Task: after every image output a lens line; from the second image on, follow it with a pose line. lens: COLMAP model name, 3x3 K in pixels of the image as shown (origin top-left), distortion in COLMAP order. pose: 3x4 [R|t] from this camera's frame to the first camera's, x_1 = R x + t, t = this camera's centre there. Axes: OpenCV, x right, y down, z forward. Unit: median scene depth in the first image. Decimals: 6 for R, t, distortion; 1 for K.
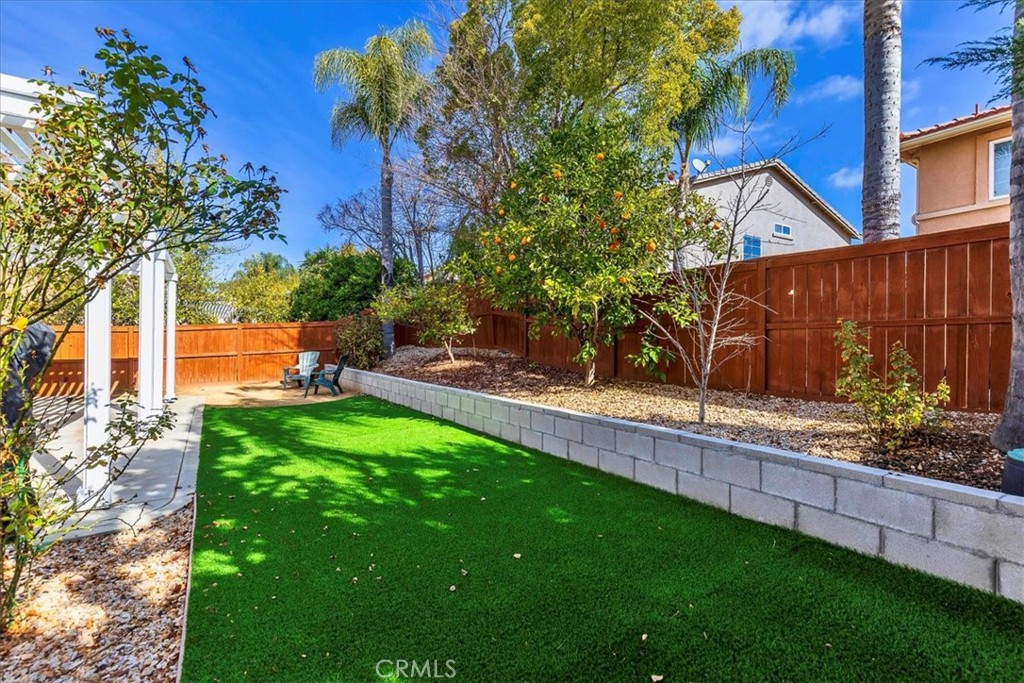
lens RADIAL K [[460.4, 0, 512.0], [0, 460.4, 341.5], [0, 0, 1]] dist [0.010523, -0.000324]
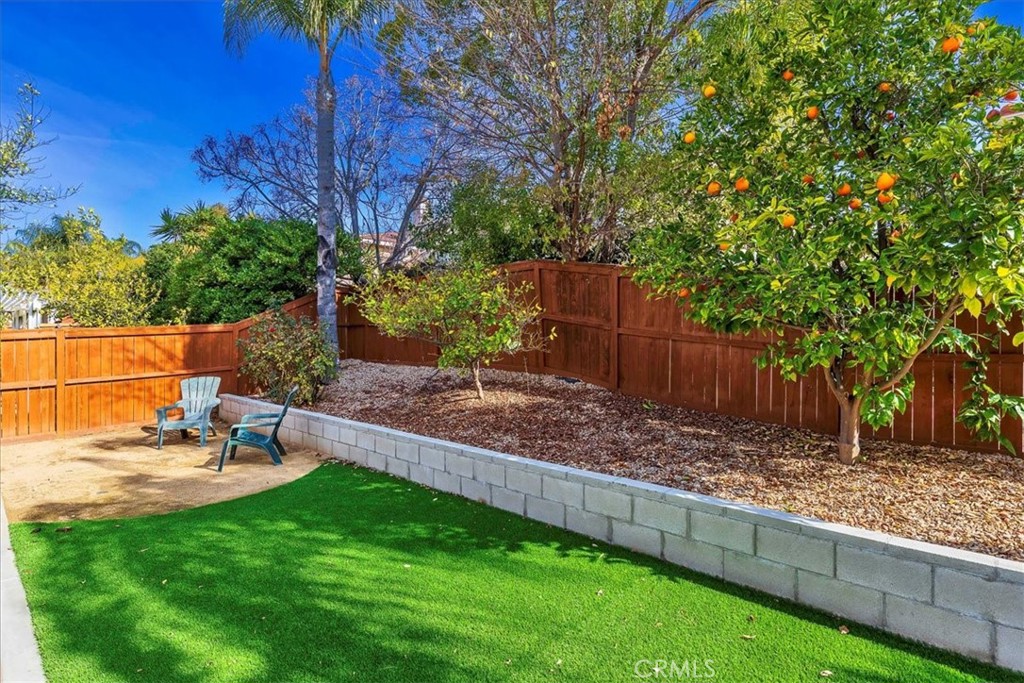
lens RADIAL K [[511.9, 0, 512.0], [0, 511.9, 341.5], [0, 0, 1]] dist [0.001528, -0.000350]
pose [[0.971425, -0.008542, 0.237193, -0.454291], [0.005147, 0.999875, 0.014926, -0.068041], [-0.237291, -0.013279, 0.971348, 0.589715]]
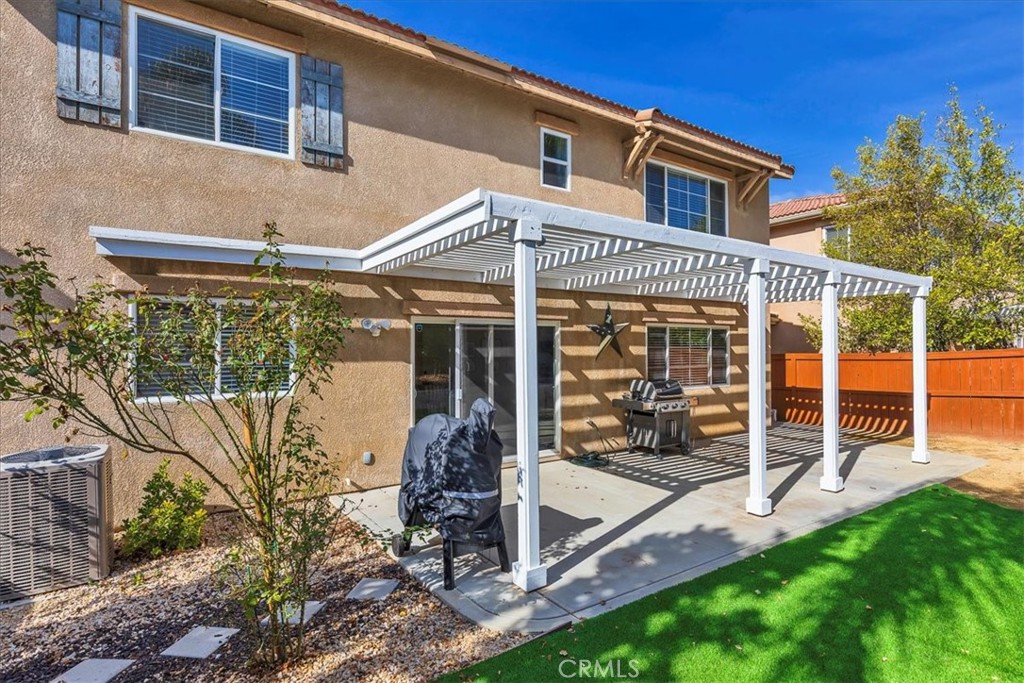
lens RADIAL K [[511.9, 0, 512.0], [0, 511.9, 341.5], [0, 0, 1]] dist [0.001528, -0.000350]
pose [[-0.002248, -0.018340, -0.999829, 0.127522], [0.009992, 0.999781, -0.018362, -0.090161], [0.999948, -0.010032, -0.002064, 0.572055]]
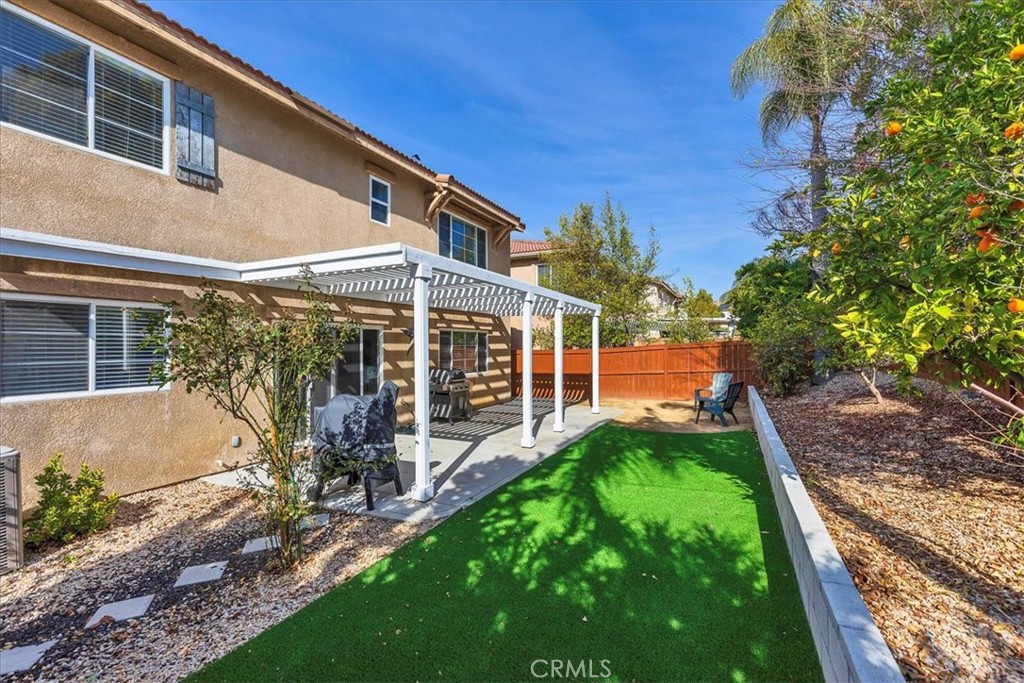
lens RADIAL K [[460.4, 0, 512.0], [0, 460.4, 341.5], [0, 0, 1]] dist [0.010523, -0.000324]
pose [[0.513868, -0.015027, -0.857738, 0.354146], [0.014566, 0.999855, -0.008790, -0.091364], [0.857746, -0.007977, 0.514013, 0.276971]]
